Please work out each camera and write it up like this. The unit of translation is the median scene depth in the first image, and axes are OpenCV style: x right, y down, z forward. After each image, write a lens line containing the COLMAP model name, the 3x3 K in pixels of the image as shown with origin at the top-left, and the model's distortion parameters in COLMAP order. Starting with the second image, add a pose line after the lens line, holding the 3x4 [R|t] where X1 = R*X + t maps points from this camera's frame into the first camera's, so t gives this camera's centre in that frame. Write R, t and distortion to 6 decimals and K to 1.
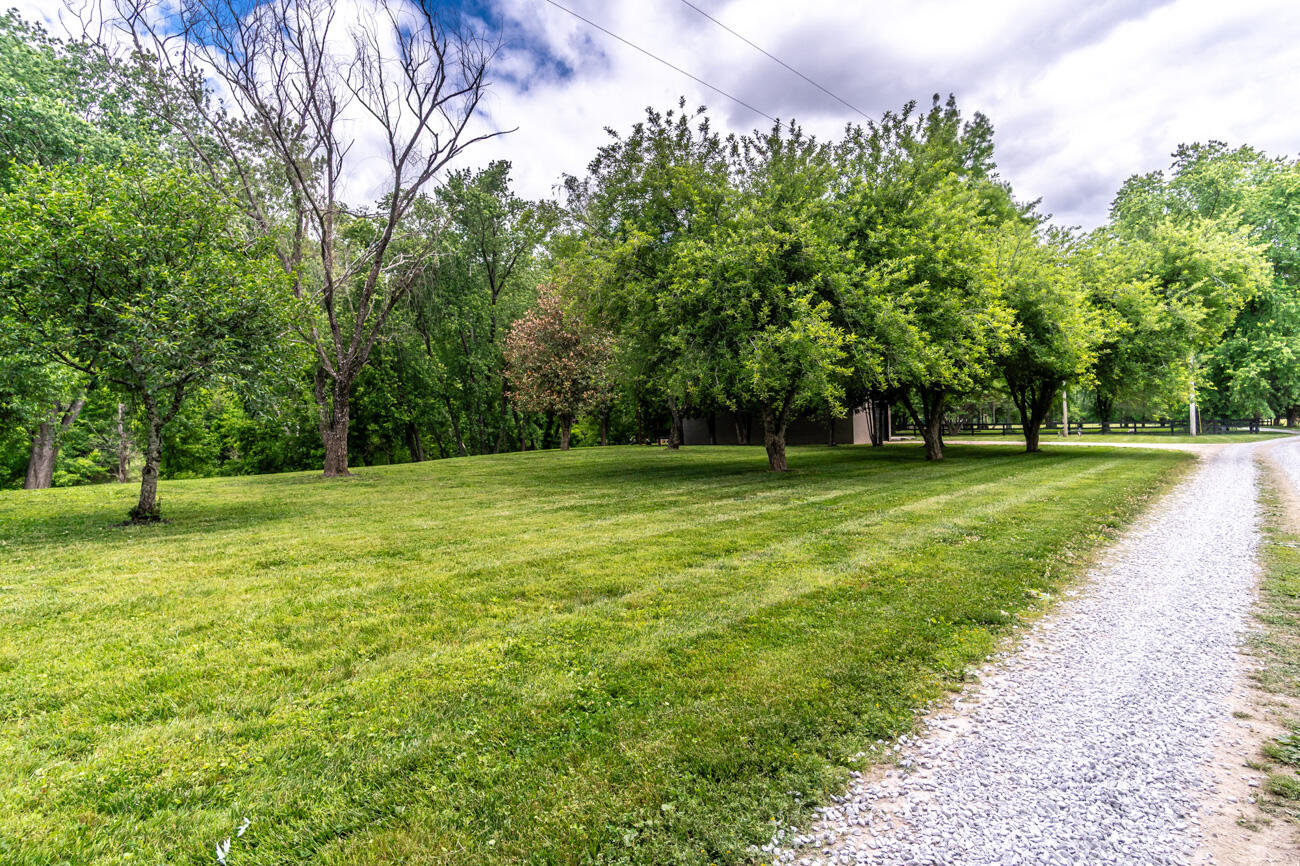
lens RADIAL K [[685.5, 0, 645.4], [0, 685.5, 437.9], [0, 0, 1]] dist [0.011233, -0.000228]
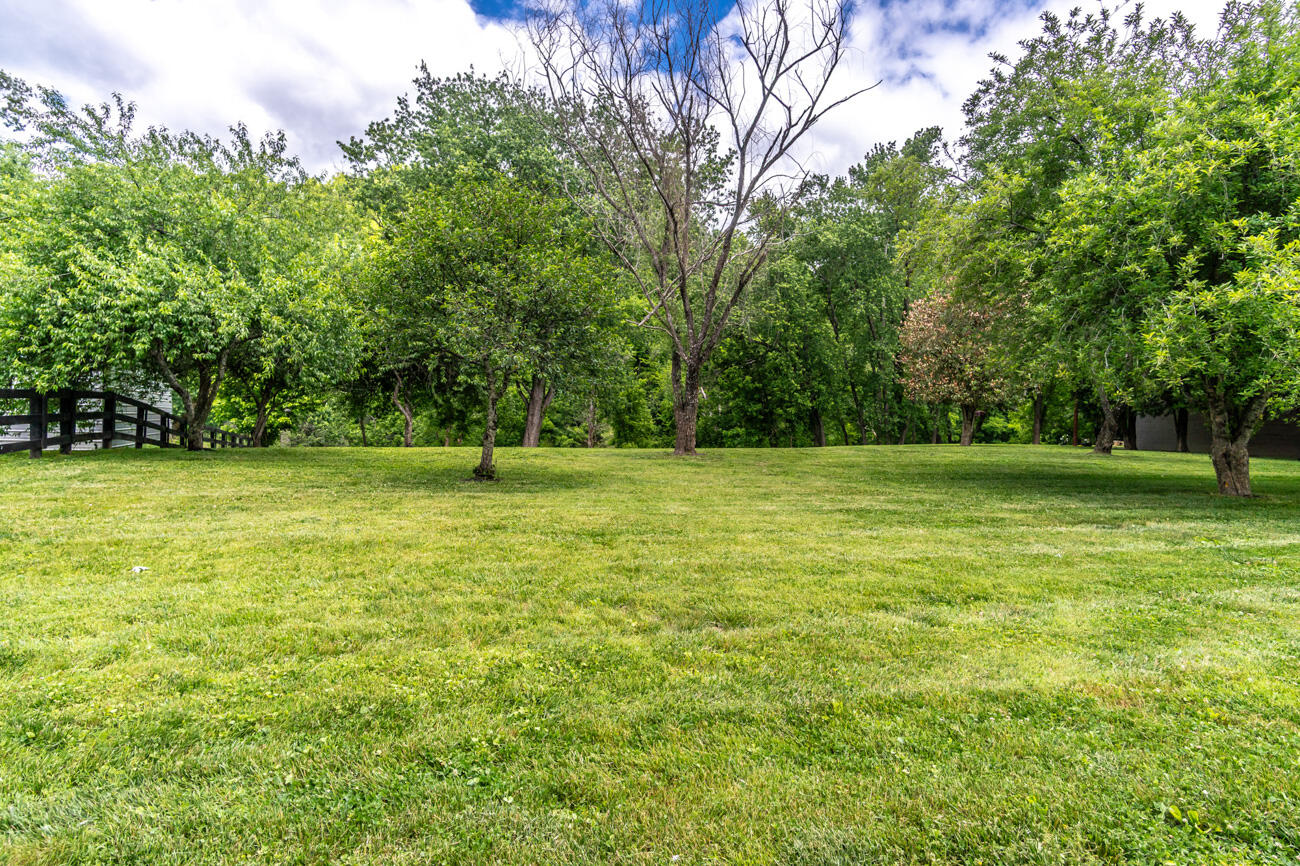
lens RADIAL K [[685.5, 0, 645.4], [0, 685.5, 437.9], [0, 0, 1]] dist [0.011233, -0.000228]
pose [[0.824091, 0.060065, -0.563264, 0.104744], [-0.049702, 0.998194, 0.033727, -0.003000], [0.564273, 0.000201, 0.825588, 0.098827]]
